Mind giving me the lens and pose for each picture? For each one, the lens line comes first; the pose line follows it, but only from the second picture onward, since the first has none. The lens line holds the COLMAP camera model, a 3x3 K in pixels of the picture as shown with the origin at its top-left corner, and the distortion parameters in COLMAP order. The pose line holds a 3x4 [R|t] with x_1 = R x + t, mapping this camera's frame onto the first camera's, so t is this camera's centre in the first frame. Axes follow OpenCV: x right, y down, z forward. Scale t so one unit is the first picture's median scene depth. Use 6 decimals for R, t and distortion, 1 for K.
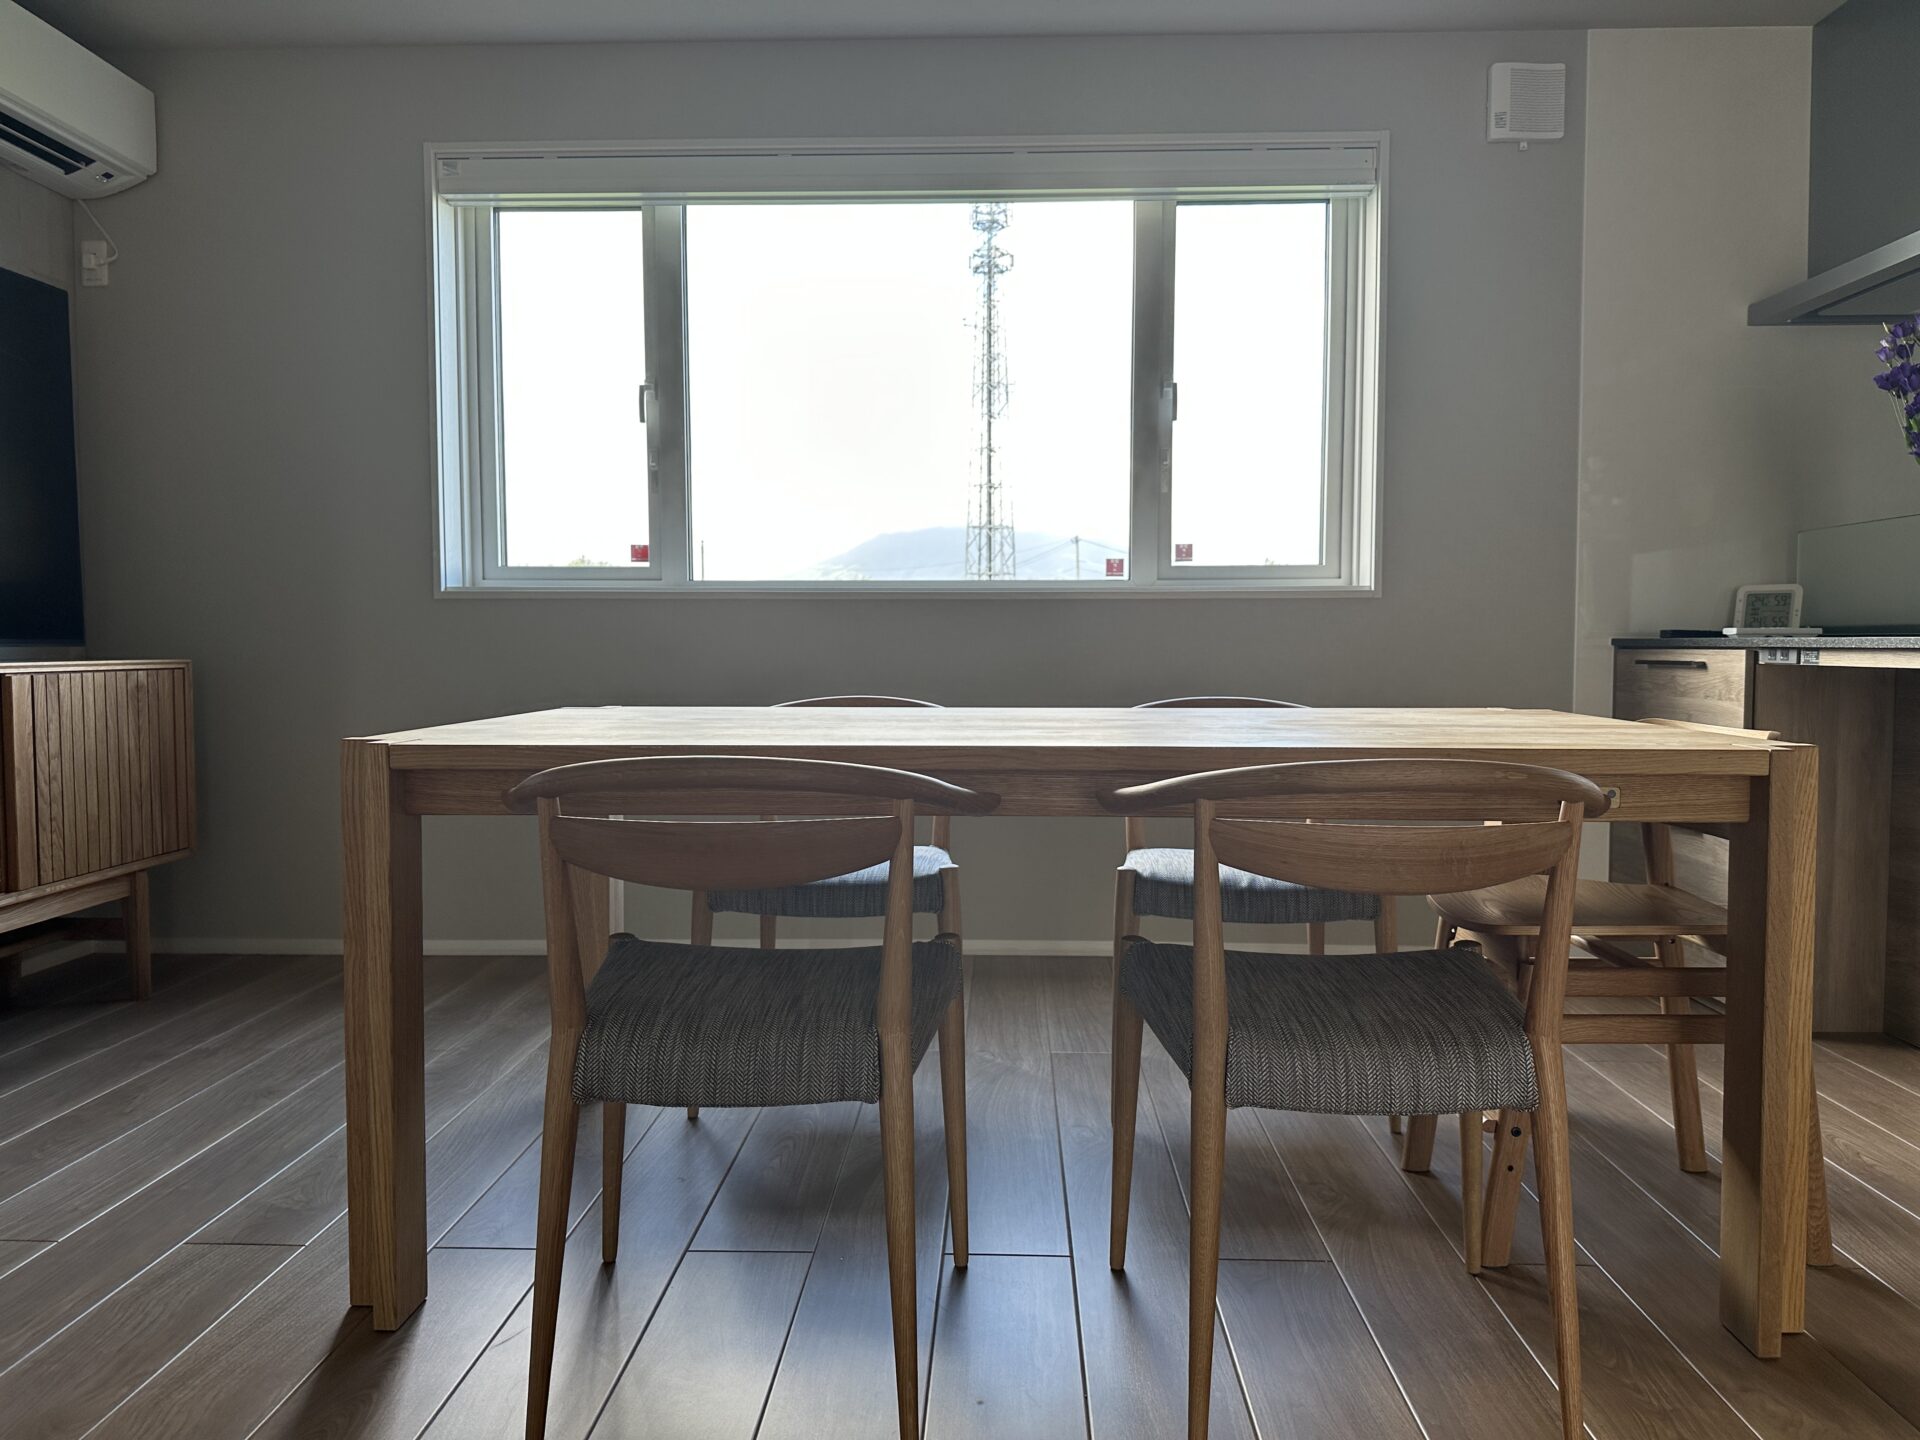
lens RADIAL K [[1371.5, 0, 958.4], [0, 1371.5, 703.6], [0, 0, 1]] dist [-0.000128, -0.002964]
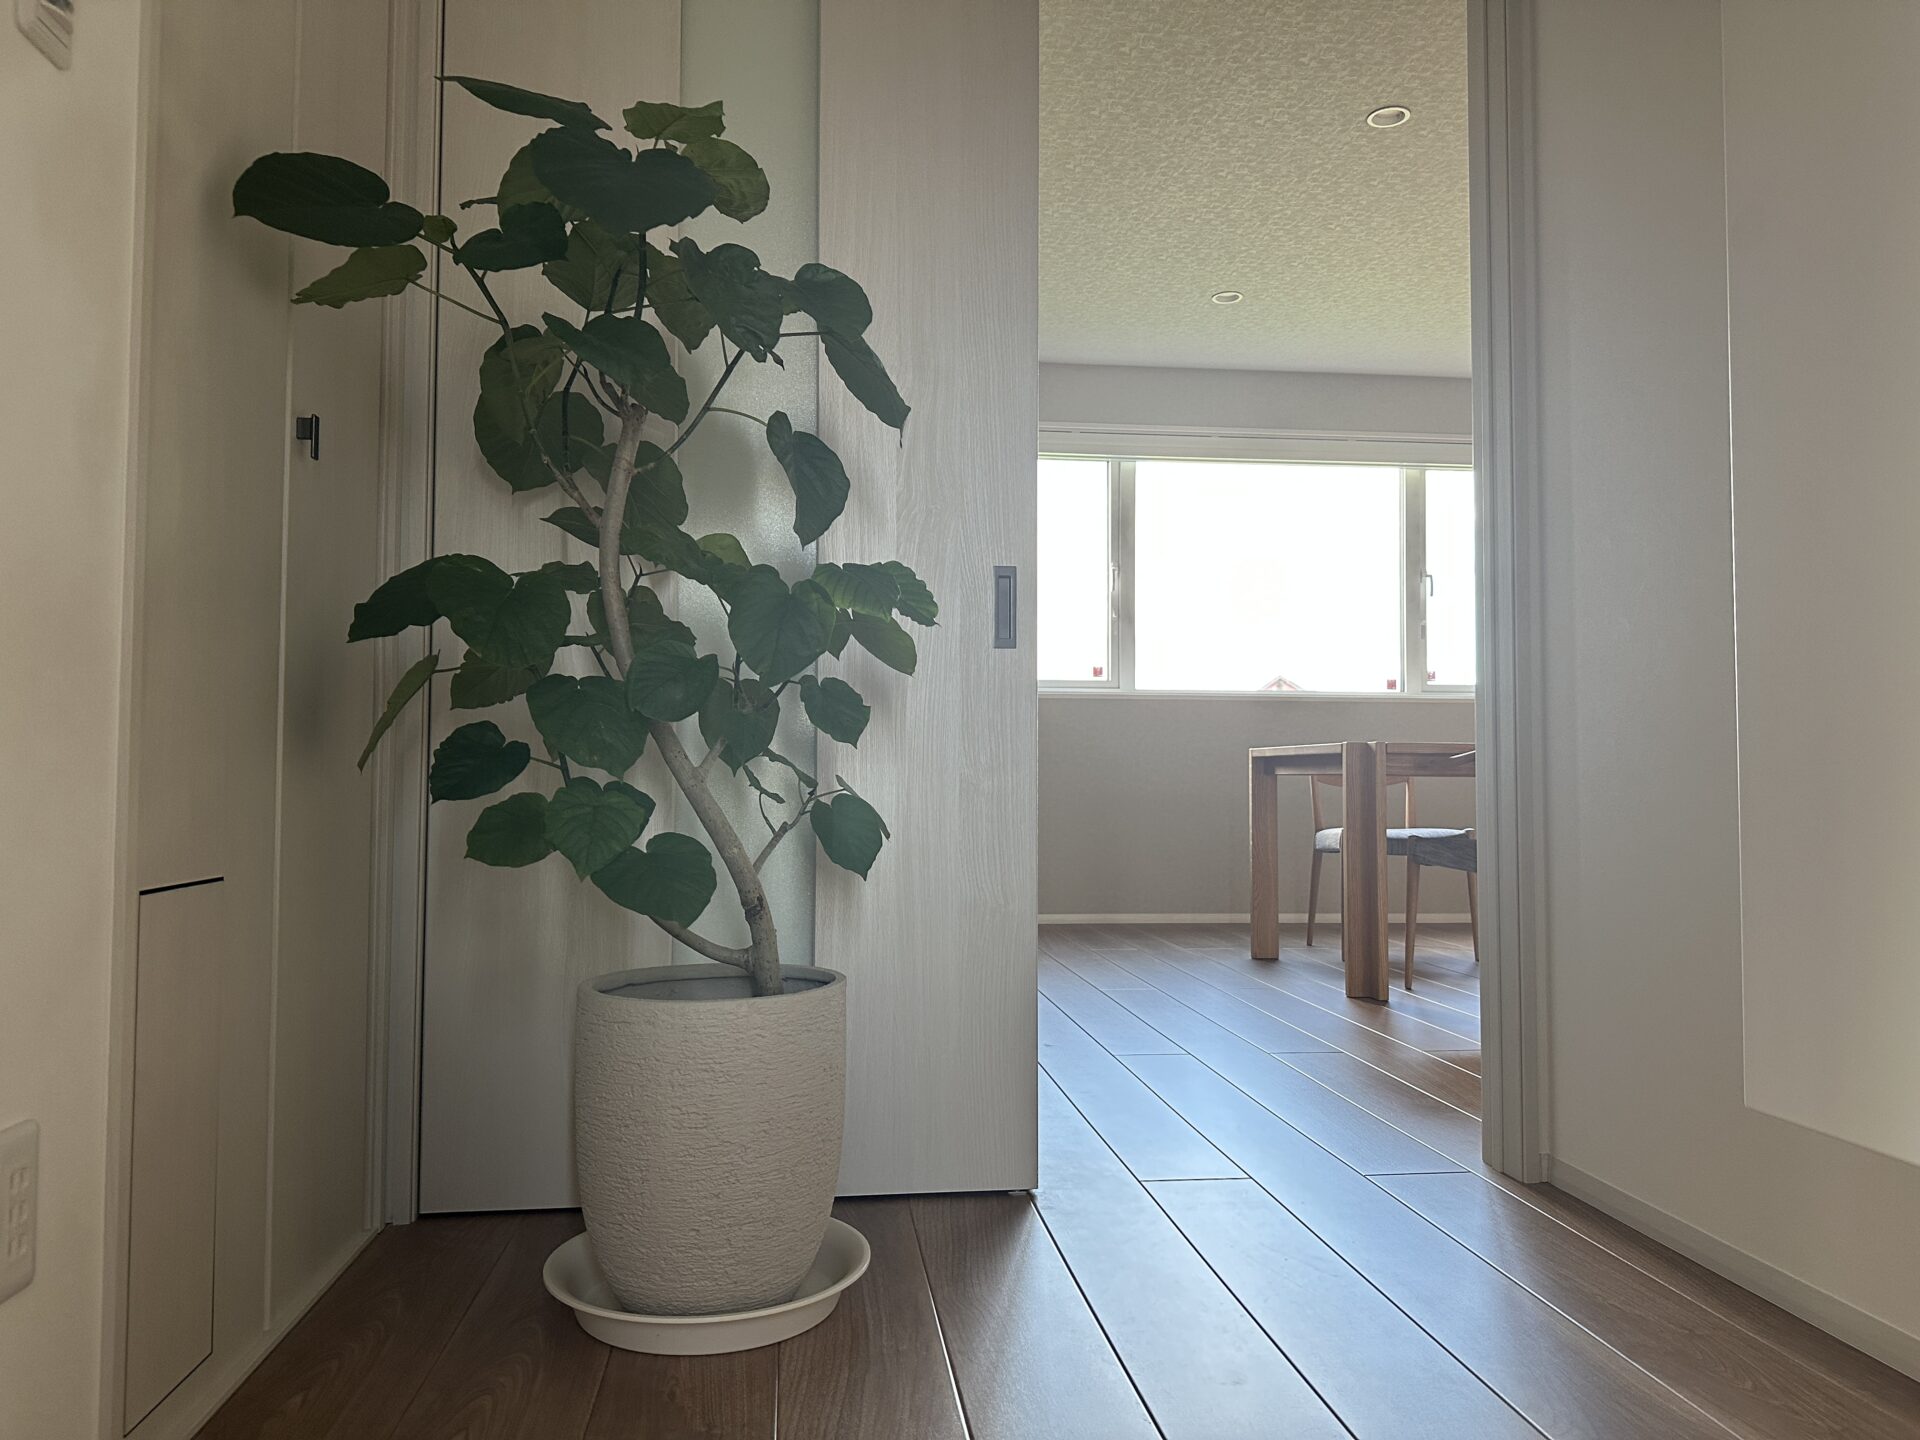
lens RADIAL K [[1354.0, 0, 971.4], [0, 1354.0, 716.9], [0, 0, 1]] dist [0.042934, -0.066909]
pose [[0.986518, 0.012058, 0.163209, -0.674723], [0.004201, 0.995088, -0.098908, 0.102210], [-0.163600, 0.098261, 0.981621, -0.540535]]
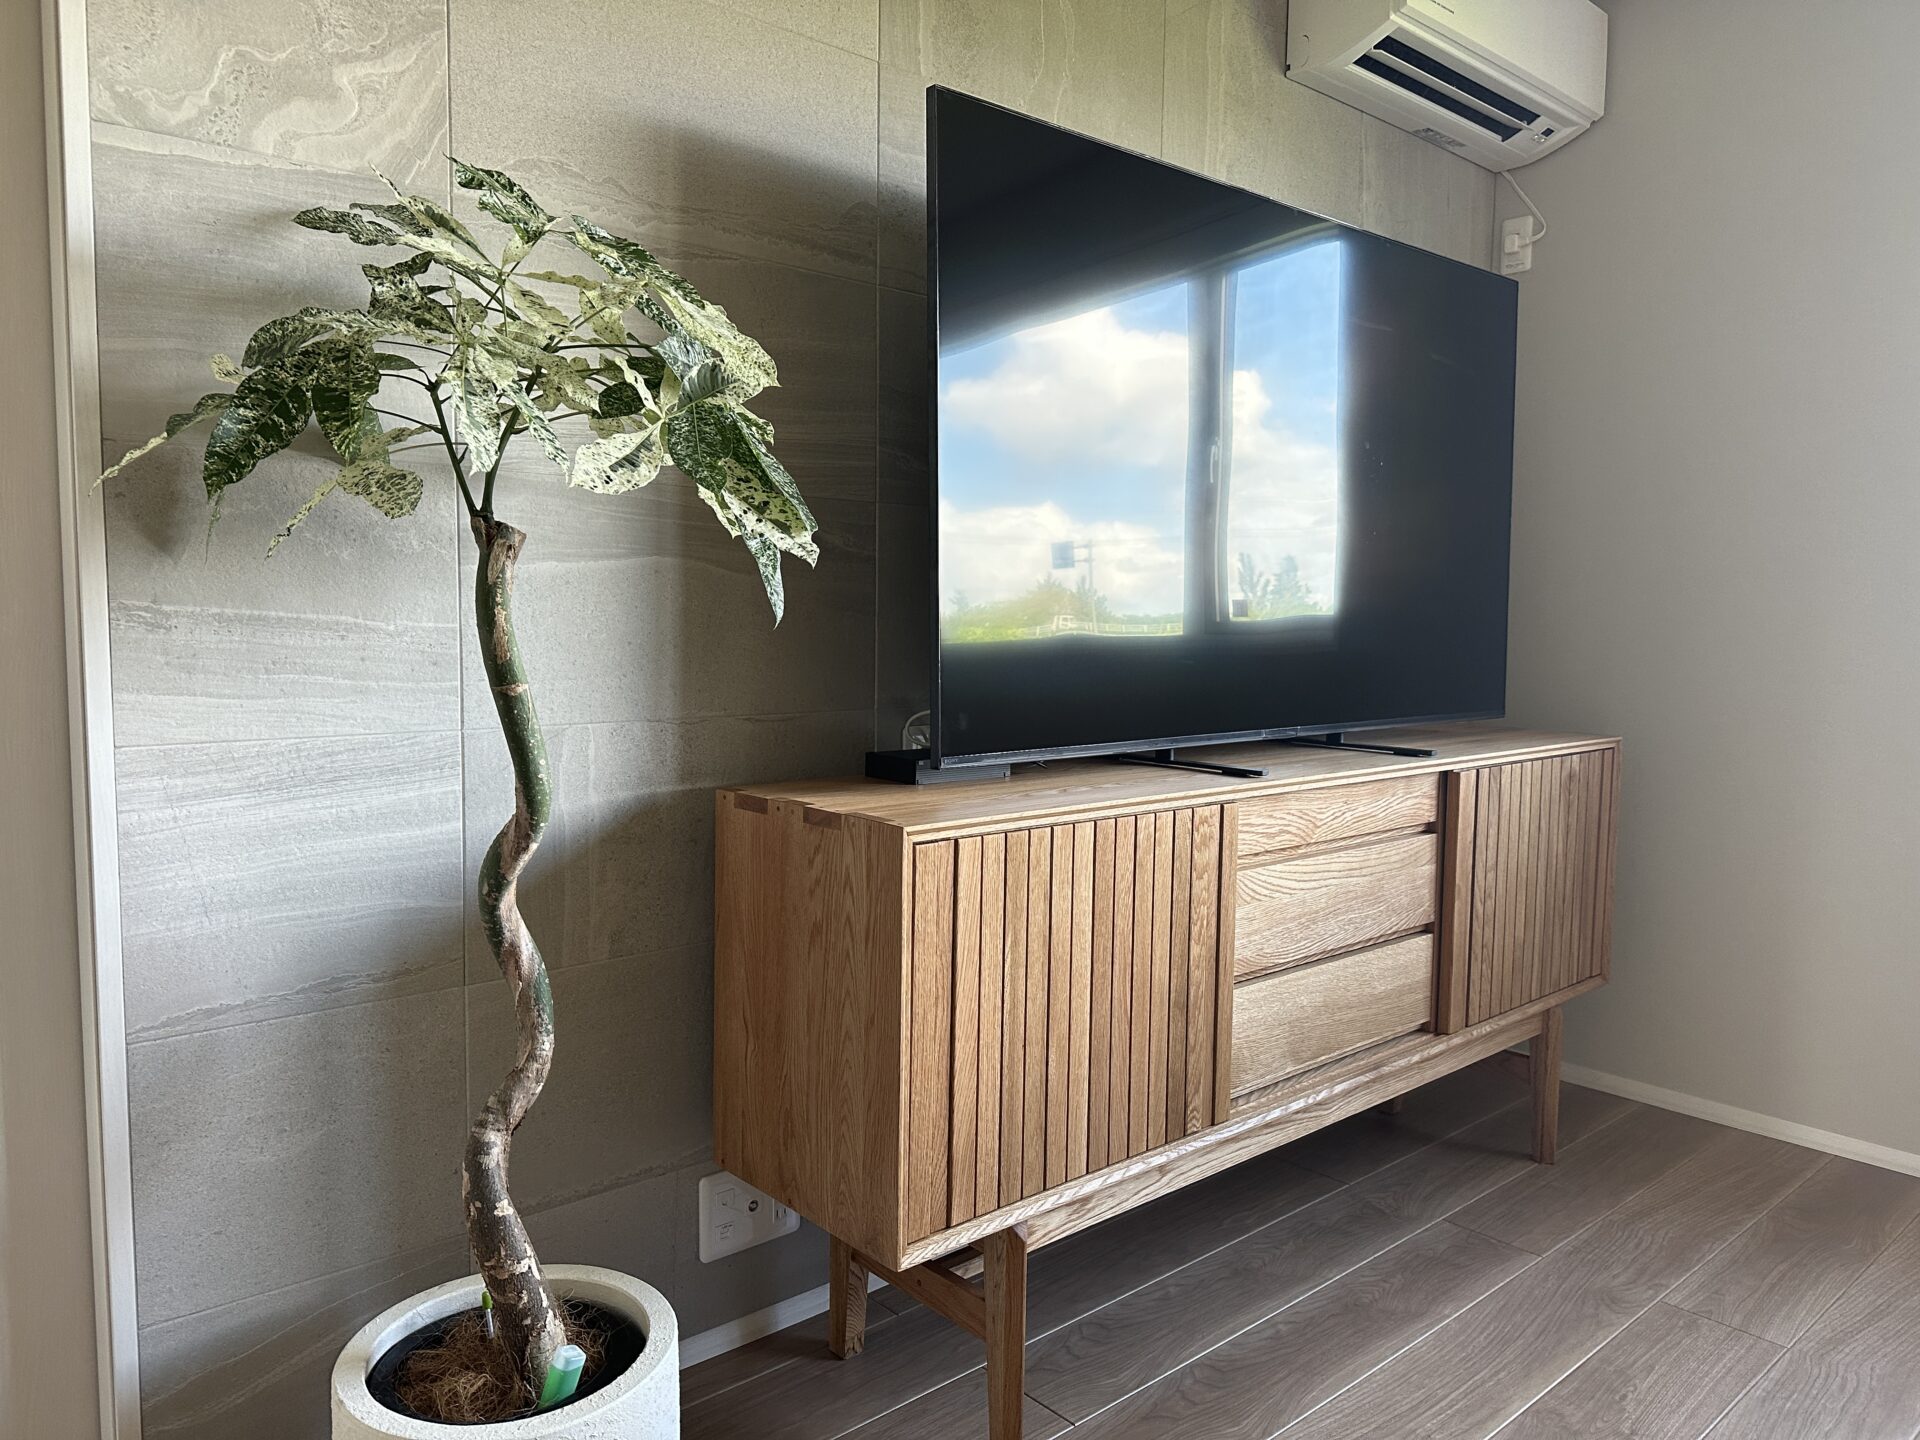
lens RADIAL K [[1354.0, 0, 971.4], [0, 1354.0, 716.9], [0, 0, 1]] dist [0.042934, -0.066909]
pose [[0.696616, 0.071264, -0.713897, -0.257459], [-0.048011, 0.997454, 0.052721, -0.064722], [0.715836, -0.002451, 0.698264, 0.187700]]
